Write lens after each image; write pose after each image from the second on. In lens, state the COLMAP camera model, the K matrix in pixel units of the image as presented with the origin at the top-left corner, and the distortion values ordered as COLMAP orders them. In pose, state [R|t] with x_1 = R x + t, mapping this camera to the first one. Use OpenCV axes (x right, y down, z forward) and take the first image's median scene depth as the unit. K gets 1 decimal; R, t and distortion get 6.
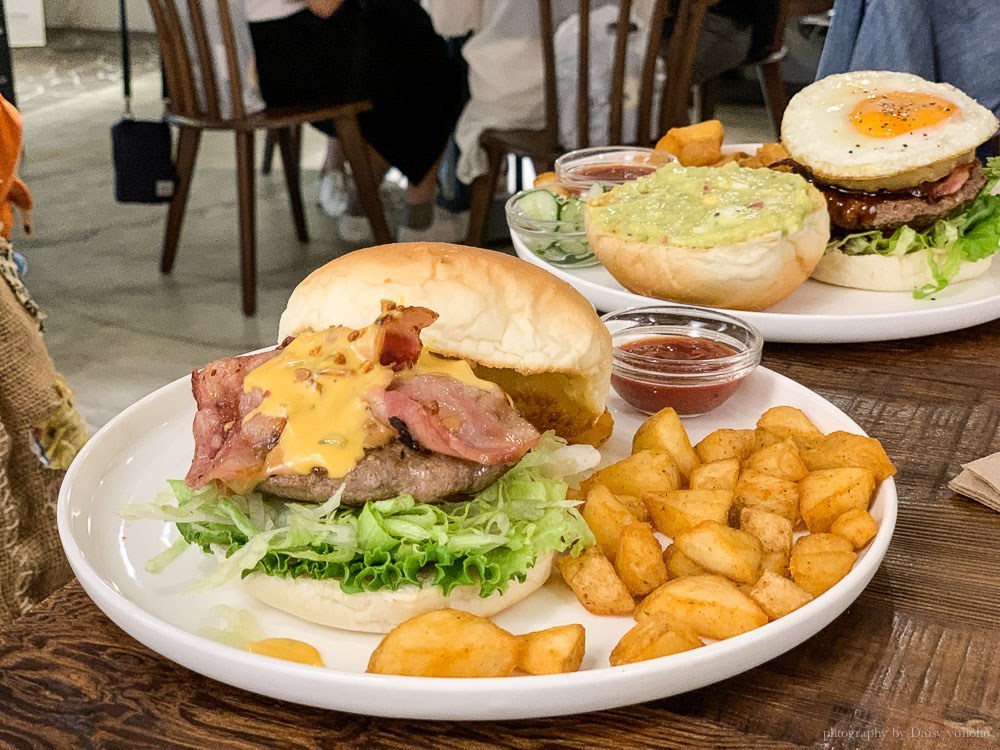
lens RADIAL K [[1521.3, 0, 503.7], [0, 1521.3, 377.2], [0, 0, 1]] dist [-0.001235, 0.000000]
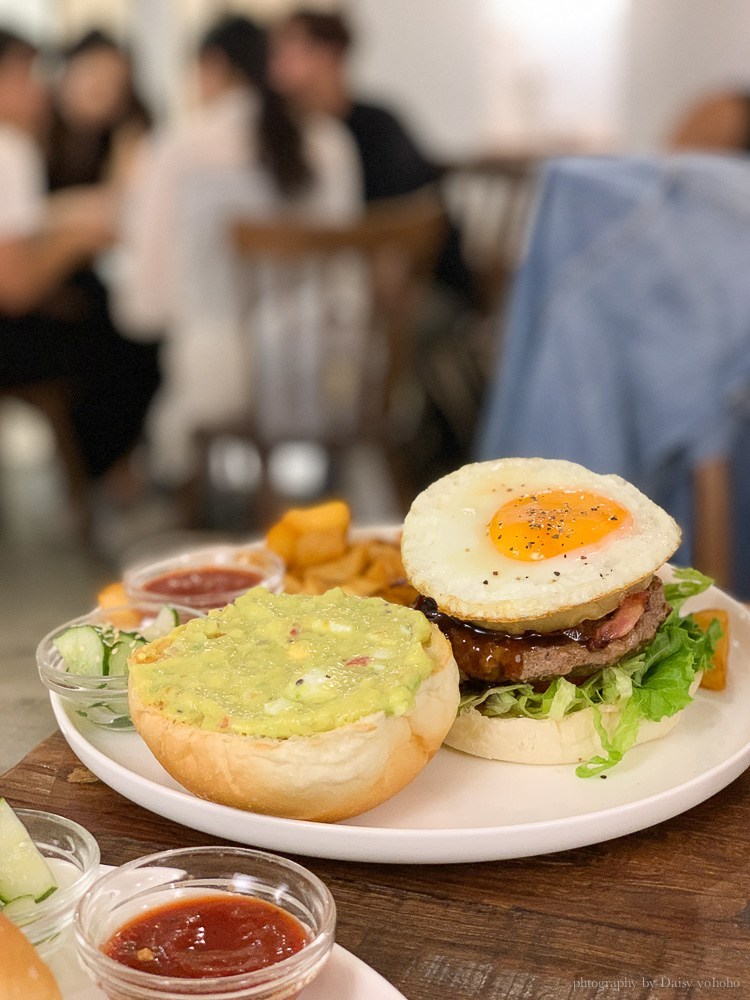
lens RADIAL K [[1521.3, 0, 373.1], [0, 1521.3, 497.7], [0, 0, 1]] dist [-0.001235, 0.000000]
pose [[0.996045, -0.016414, 0.087316, 0.109268], [0.024896, 0.994976, -0.096967, -0.118394], [-0.085286, 0.098758, 0.991450, 0.264935]]
